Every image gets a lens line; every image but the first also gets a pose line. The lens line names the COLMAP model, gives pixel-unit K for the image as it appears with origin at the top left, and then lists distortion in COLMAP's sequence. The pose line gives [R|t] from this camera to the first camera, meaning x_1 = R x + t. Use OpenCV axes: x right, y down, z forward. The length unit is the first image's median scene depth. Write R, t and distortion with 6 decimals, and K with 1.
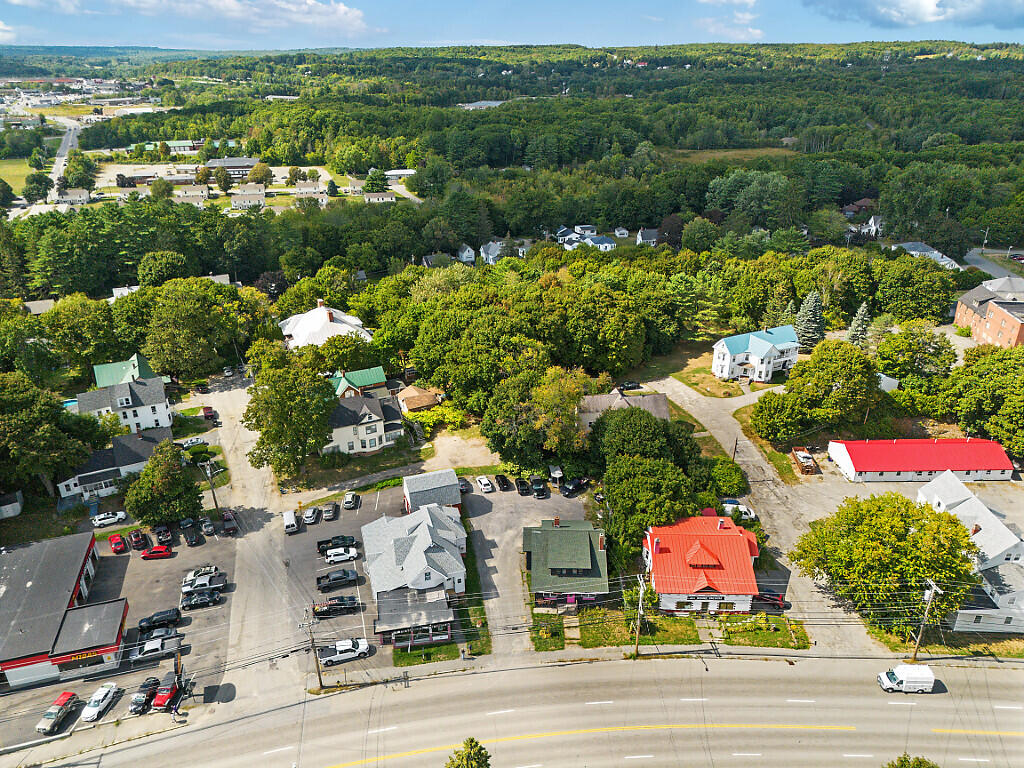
lens RADIAL K [[719.0, 0, 512.0], [0, 719.0, 384.0], [0, 0, 1]] dist [0.069591, -0.063889]
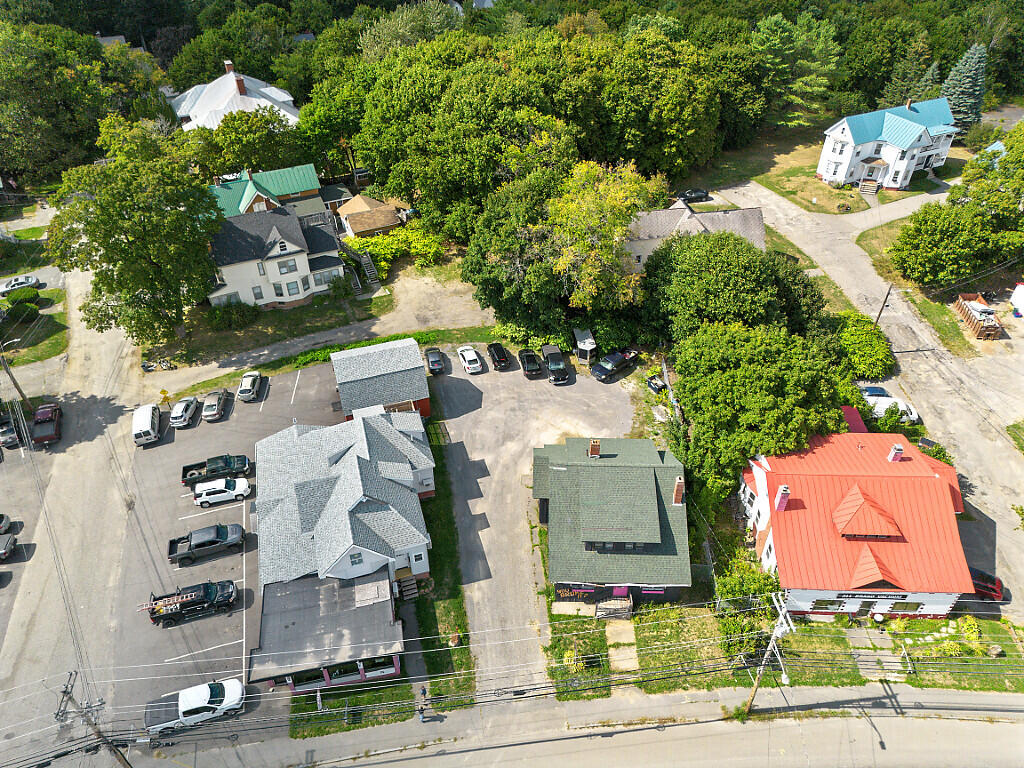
lens RADIAL K [[719.0, 0, 512.0], [0, 719.0, 384.0], [0, 0, 1]] dist [0.069591, -0.063889]
pose [[0.999994, 0.002261, -0.002766, -0.000025], [-0.001499, 0.968360, 0.249554, 0.004904], [0.003243, -0.249548, 0.968357, 0.394329]]
